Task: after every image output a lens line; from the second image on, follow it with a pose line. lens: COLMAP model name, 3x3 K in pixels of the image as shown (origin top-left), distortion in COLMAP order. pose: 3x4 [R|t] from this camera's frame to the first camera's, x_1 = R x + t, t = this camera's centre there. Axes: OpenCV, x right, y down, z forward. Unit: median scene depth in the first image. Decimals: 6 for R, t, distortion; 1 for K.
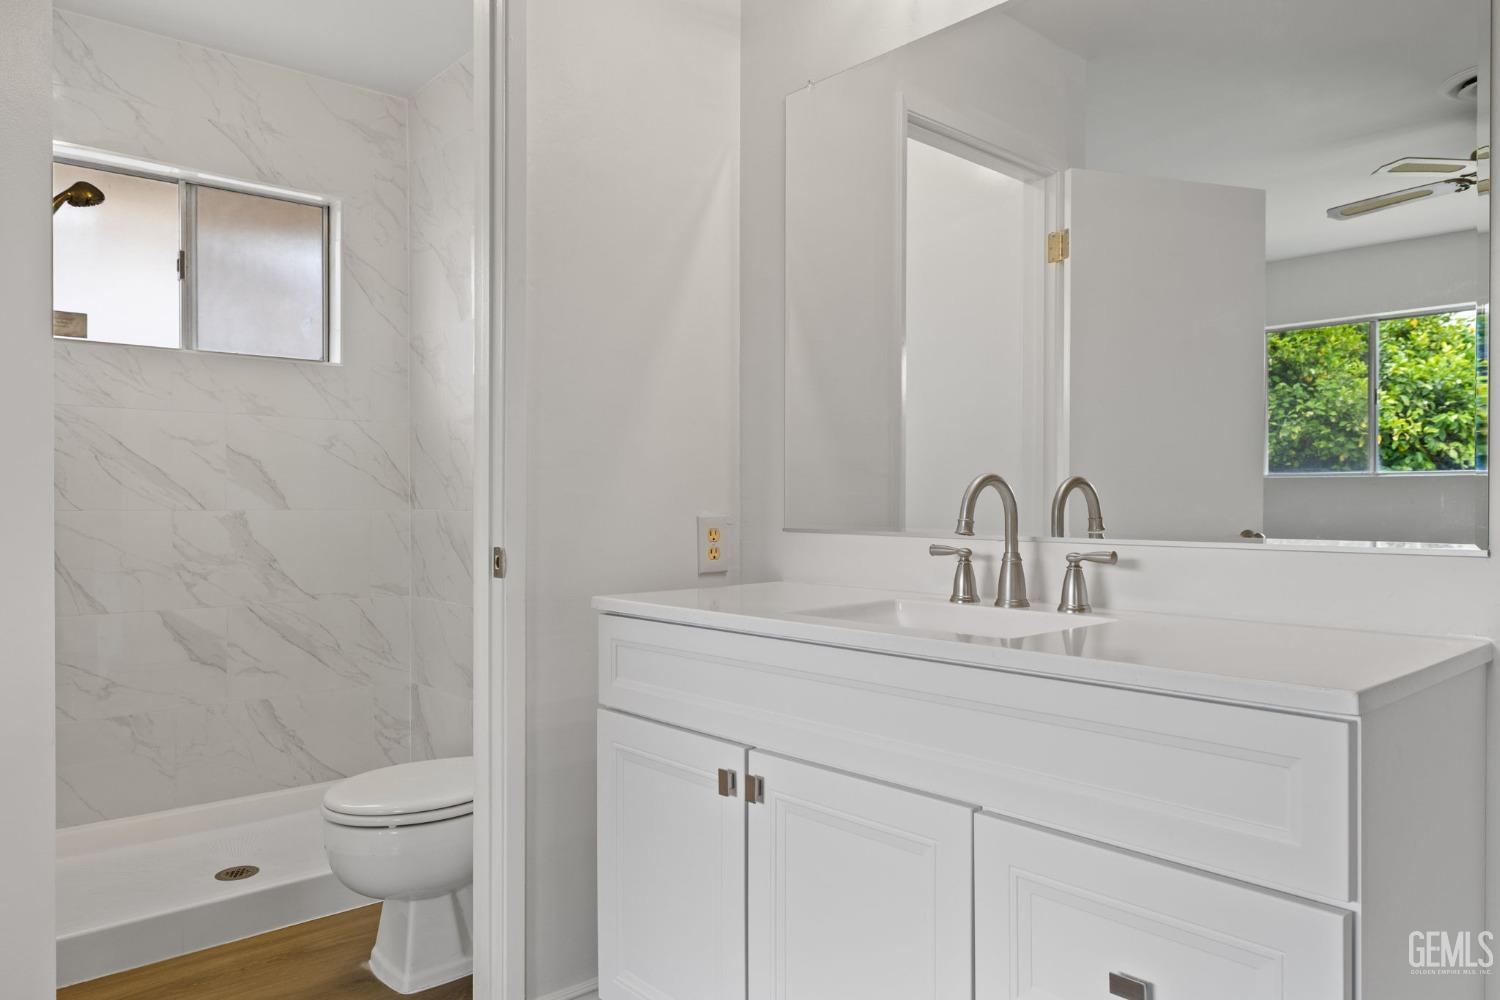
lens RADIAL K [[969.8, 0, 752.0], [0, 969.8, 512.2], [0, 0, 1]] dist [-0.007394, -0.003225]
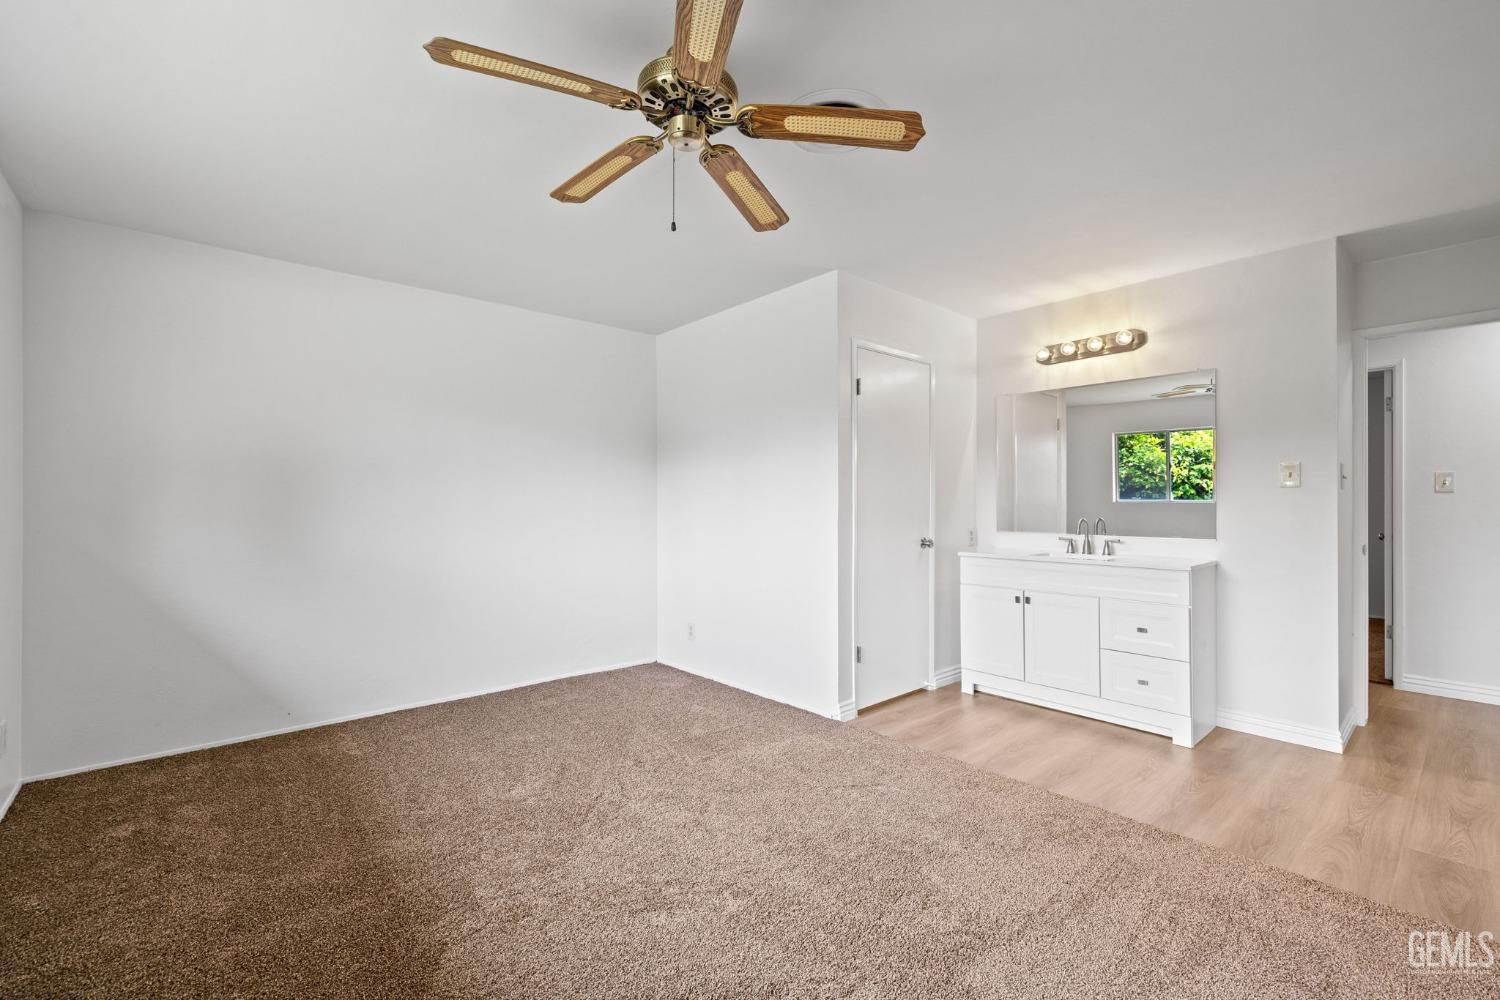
lens RADIAL K [[632.4, 0, 747.9], [0, 632.4, 500.2], [0, 0, 1]] dist [0.001677, 0.000135]
pose [[0.999984, -0.002828, 0.004802, -0.218834], [0.002880, 0.999937, -0.010887, -0.017825], [-0.004771, 0.010901, 0.999929, -0.297178]]
